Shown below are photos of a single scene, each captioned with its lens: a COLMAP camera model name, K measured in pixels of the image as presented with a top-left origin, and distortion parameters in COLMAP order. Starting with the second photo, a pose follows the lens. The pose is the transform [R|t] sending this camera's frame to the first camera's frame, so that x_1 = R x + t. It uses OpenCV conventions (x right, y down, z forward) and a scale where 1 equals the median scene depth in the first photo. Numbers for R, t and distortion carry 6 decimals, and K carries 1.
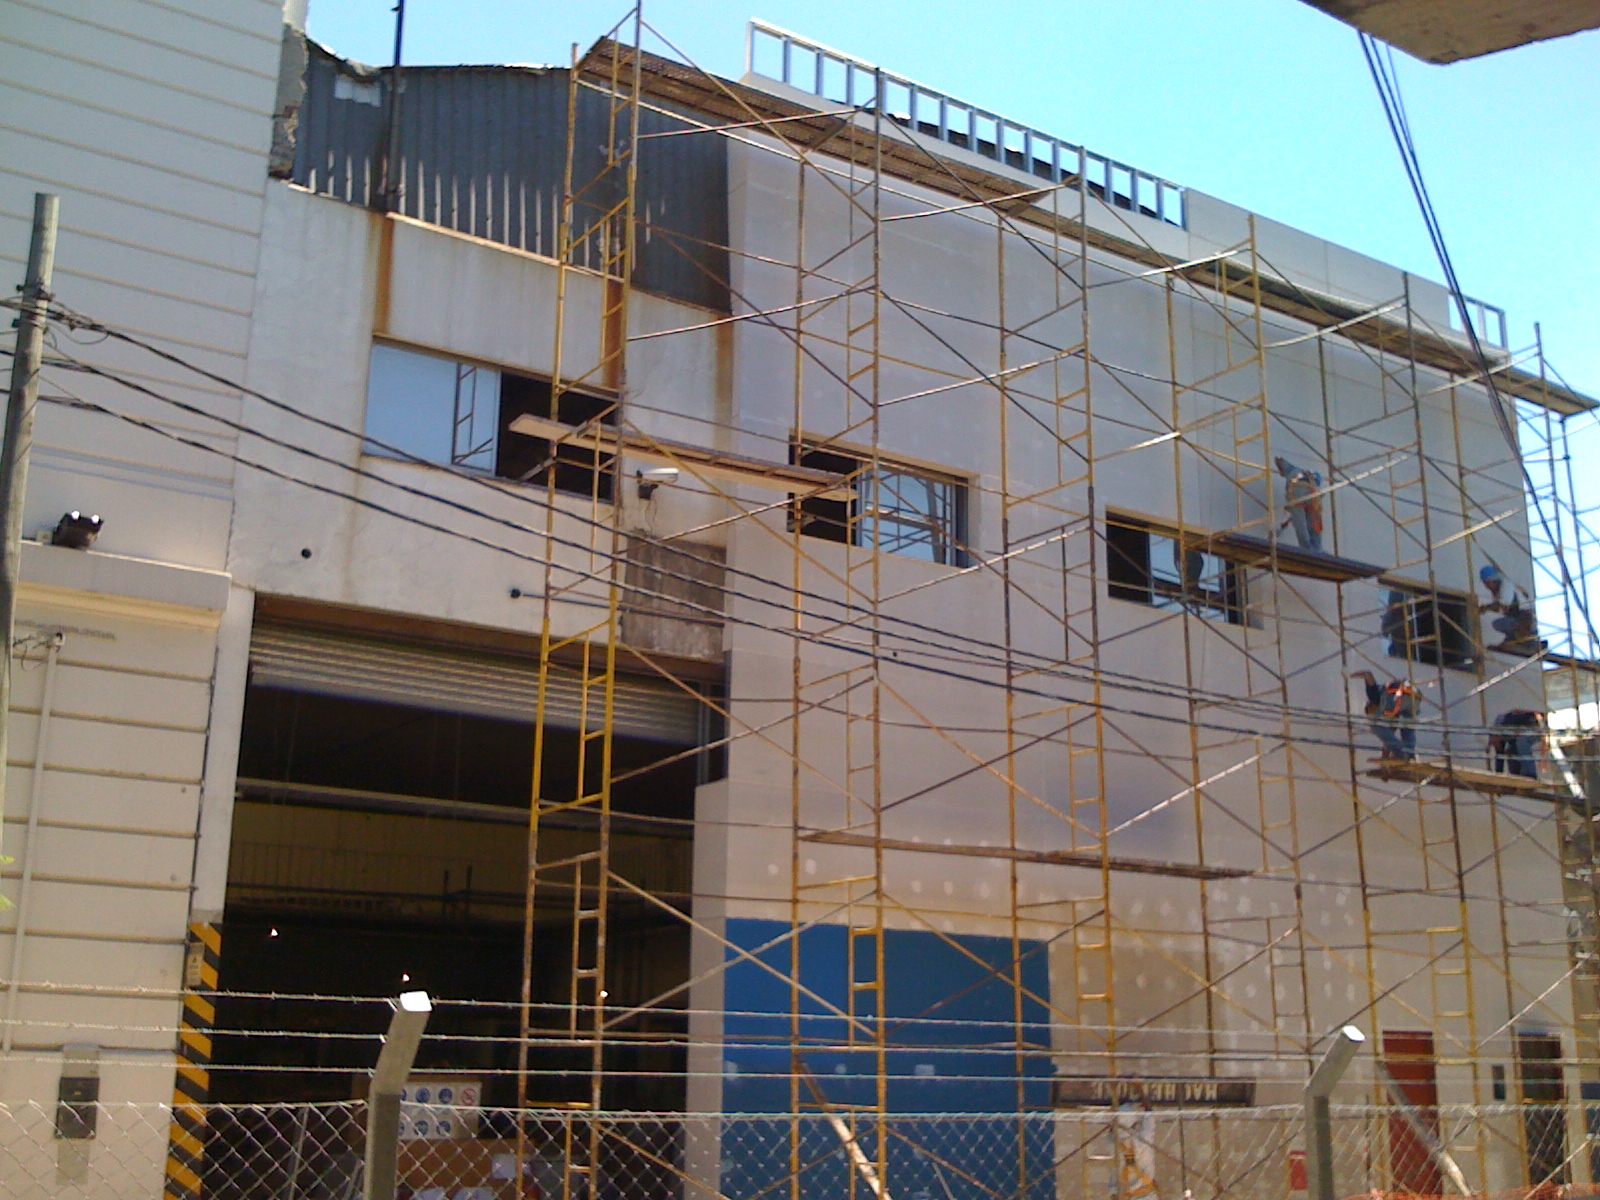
lens RADIAL K [[1815.3, 0, 800.0], [0, 1815.3, 600.0], [0, 0, 1]] dist [0.065649, -0.409517]
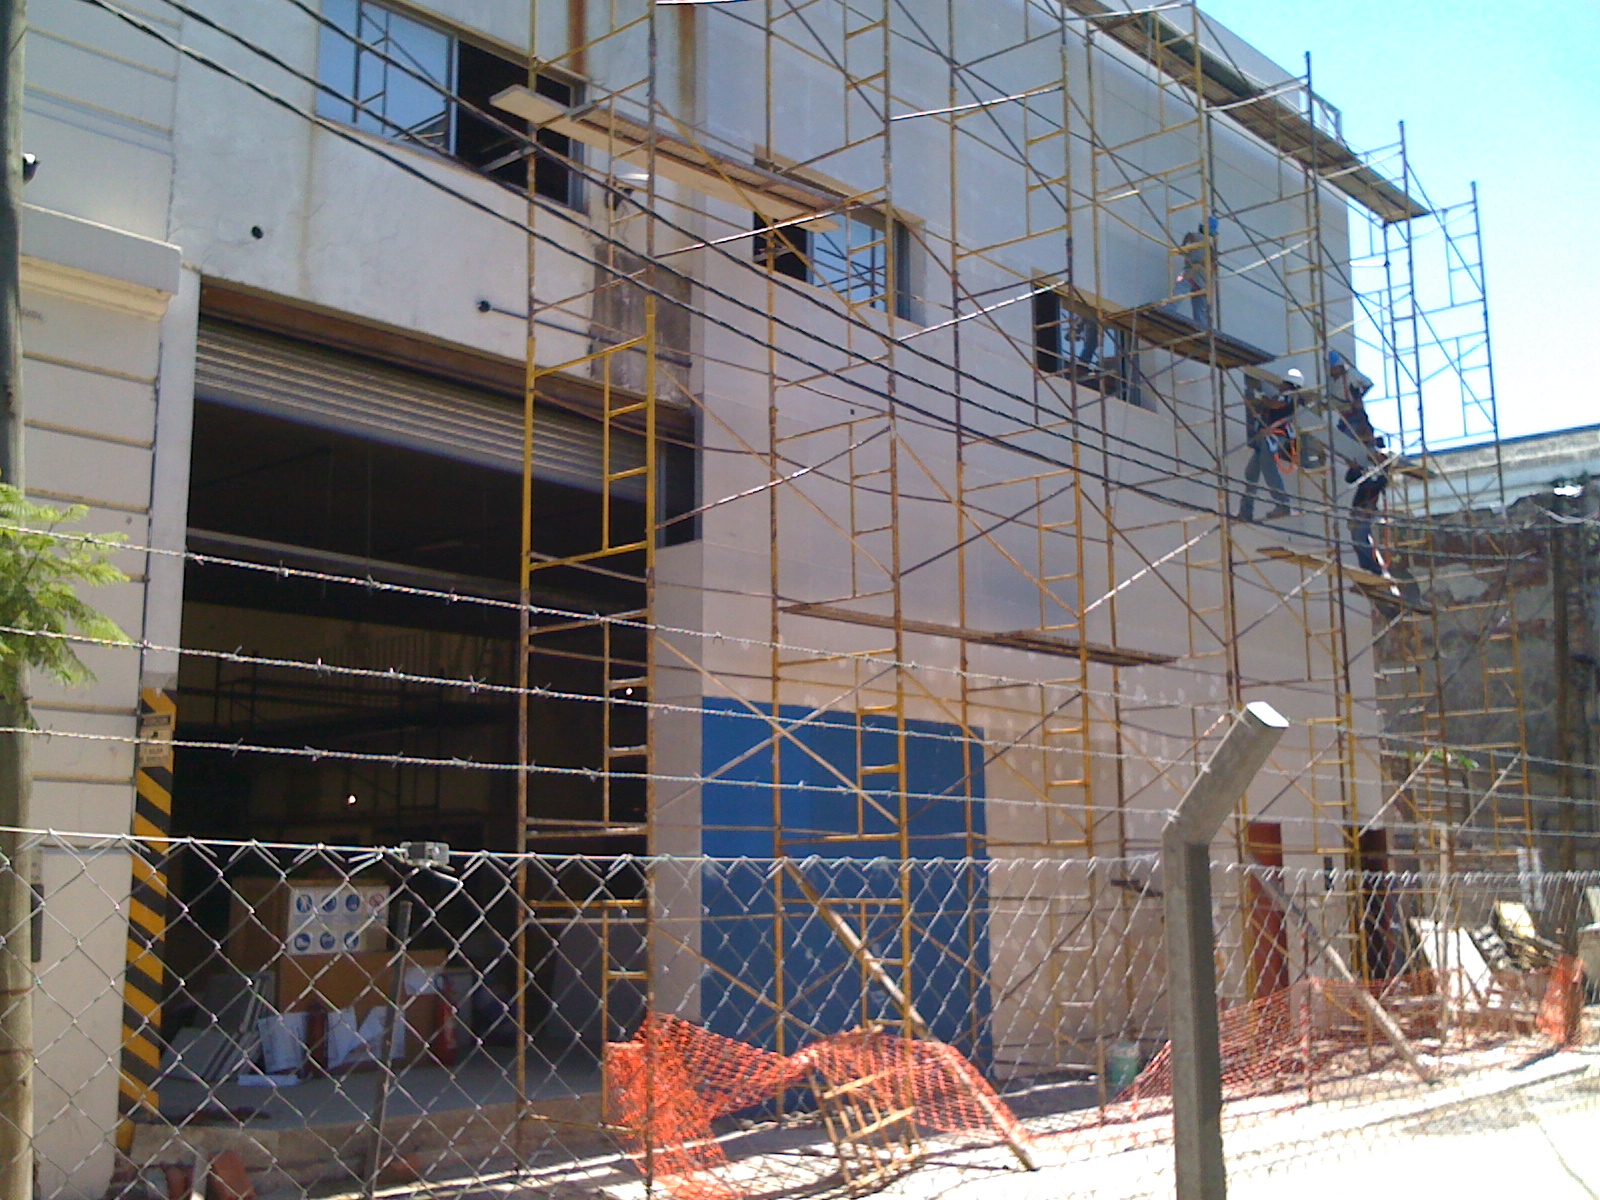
lens RADIAL K [[1815.3, 0, 800.0], [0, 1815.3, 600.0], [0, 0, 1]] dist [0.065649, -0.409517]
pose [[0.961642, 0.019978, 0.273577, -0.235186], [-0.045307, 0.995214, 0.086583, 0.049699], [-0.270538, -0.095656, 0.957945, 0.147976]]
